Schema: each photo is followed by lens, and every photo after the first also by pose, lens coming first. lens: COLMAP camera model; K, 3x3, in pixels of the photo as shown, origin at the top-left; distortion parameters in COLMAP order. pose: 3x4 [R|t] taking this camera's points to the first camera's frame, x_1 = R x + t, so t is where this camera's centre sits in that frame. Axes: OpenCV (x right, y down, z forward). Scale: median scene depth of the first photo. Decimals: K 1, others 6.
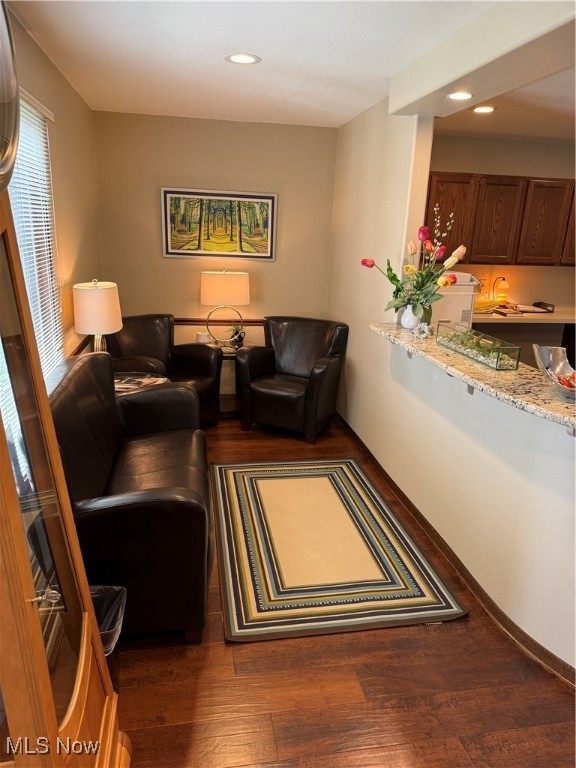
lens RADIAL K [[539.9, 0, 287.3], [0, 539.9, 385.1], [0, 0, 1]] dist [-0.010066, -0.003733]
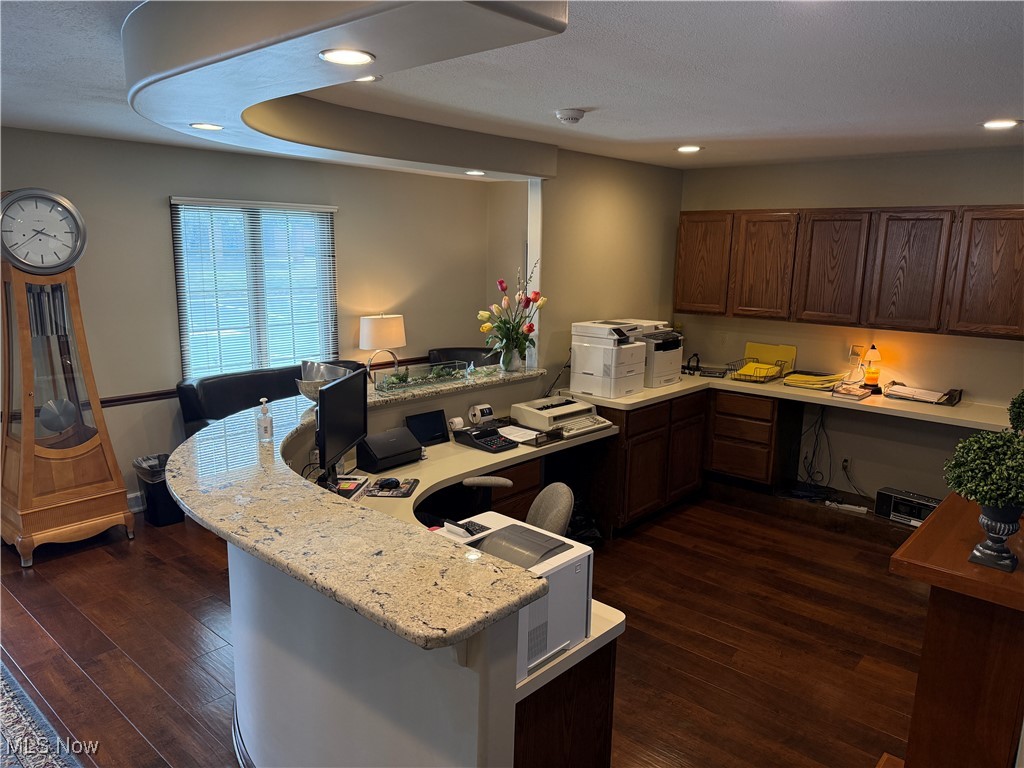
lens RADIAL K [[719.9, 0, 511.2], [0, 719.9, 384.4], [0, 0, 1]] dist [-0.010066, -0.003733]
pose [[0.615069, 0.127000, -0.778178, 0.934967], [-0.212142, 0.977205, -0.008194, -0.045381], [0.759399, 0.170124, 0.627990, 0.068784]]
